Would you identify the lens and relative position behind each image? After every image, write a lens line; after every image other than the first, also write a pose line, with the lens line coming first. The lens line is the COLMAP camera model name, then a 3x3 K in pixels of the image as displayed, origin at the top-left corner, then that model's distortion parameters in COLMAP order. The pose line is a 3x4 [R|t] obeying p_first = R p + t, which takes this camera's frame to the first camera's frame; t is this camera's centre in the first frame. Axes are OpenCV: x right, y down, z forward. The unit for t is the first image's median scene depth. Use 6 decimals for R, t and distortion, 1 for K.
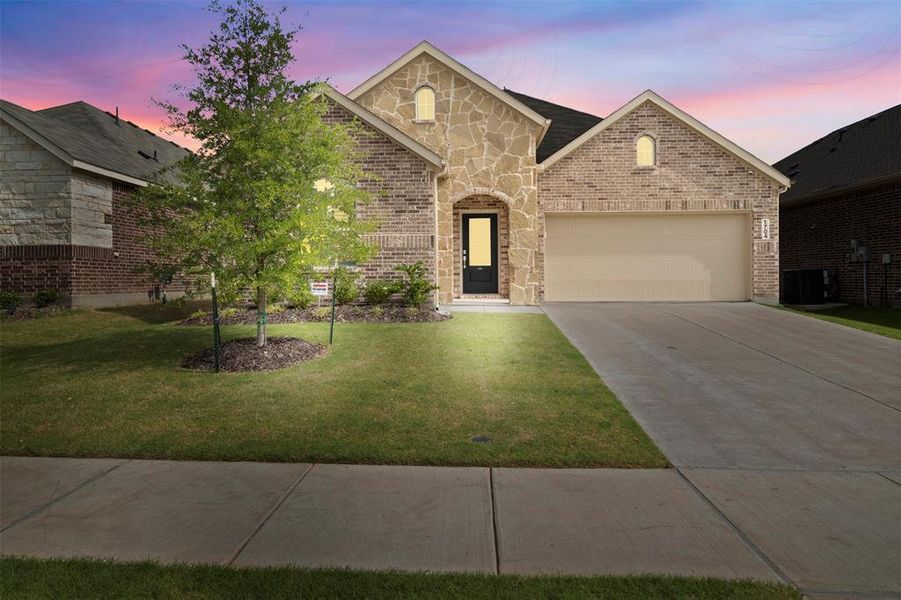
lens RADIAL K [[467.5, 0, 450.1], [0, 467.5, 280.4], [0, 0, 1]] dist [-0.000603, -0.000086]
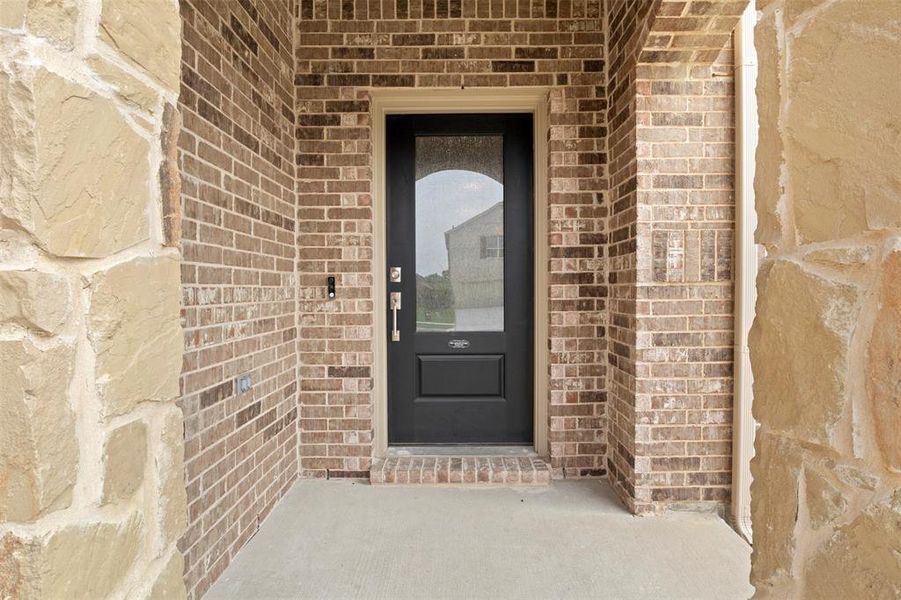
lens RADIAL K [[468.6, 0, 450.1], [0, 468.6, 280.2], [0, 0, 1]] dist [-0.001167, -0.000189]
pose [[0.999199, -0.000040, 0.040024, 0.049493], [0.001179, 0.999595, -0.028420, -0.051235], [-0.040007, 0.028445, 0.998794, 0.759493]]
